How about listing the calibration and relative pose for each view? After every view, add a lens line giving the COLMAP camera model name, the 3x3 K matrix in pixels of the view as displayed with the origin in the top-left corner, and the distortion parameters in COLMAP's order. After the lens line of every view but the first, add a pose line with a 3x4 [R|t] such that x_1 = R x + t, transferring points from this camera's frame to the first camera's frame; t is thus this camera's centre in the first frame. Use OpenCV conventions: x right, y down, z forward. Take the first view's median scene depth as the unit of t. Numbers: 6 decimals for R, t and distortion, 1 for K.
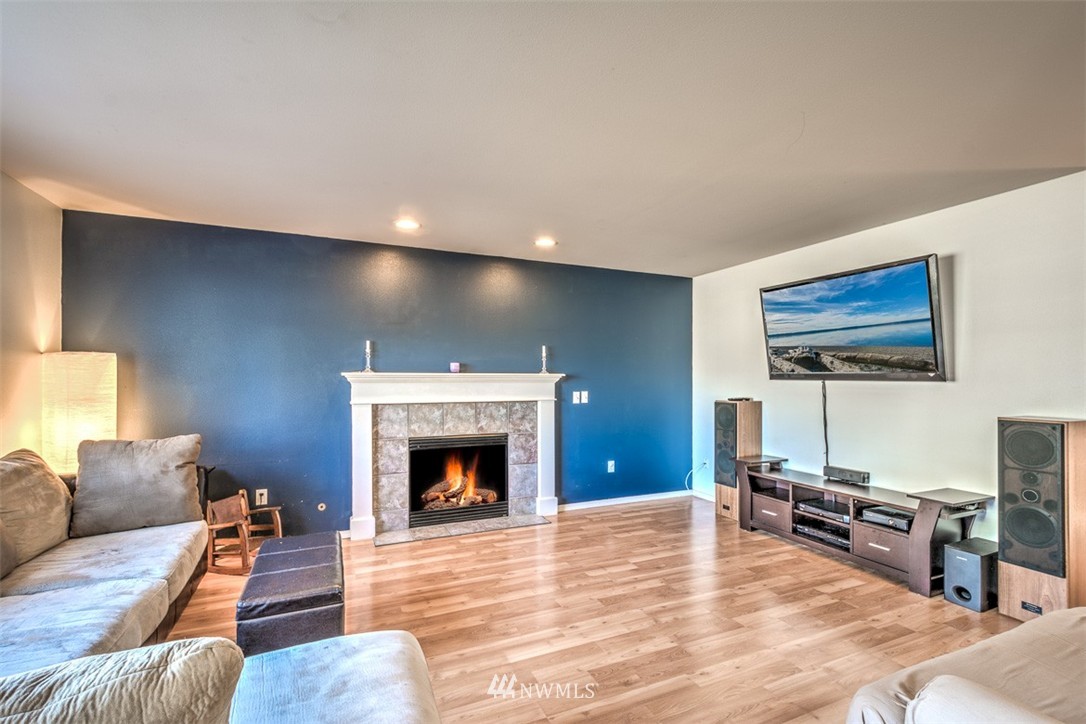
lens RADIAL K [[473.7, 0, 534.0], [0, 473.7, 369.7], [0, 0, 1]] dist [0.007999, -0.000614]
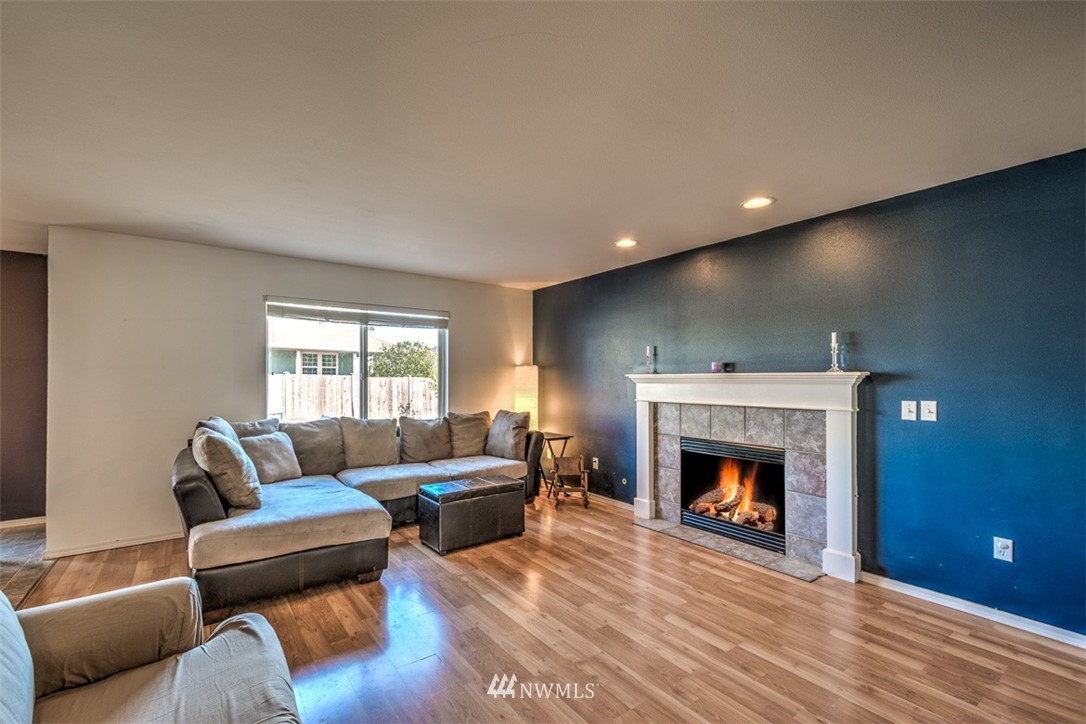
lens RADIAL K [[473.7, 0, 532.6], [0, 473.7, 370.0], [0, 0, 1]] dist [0.007999, -0.000614]
pose [[0.211926, -0.019912, -0.977083, 0.647136], [0.015510, 0.999735, -0.017010, 0.010707], [0.977163, -0.011550, 0.212179, 0.443976]]
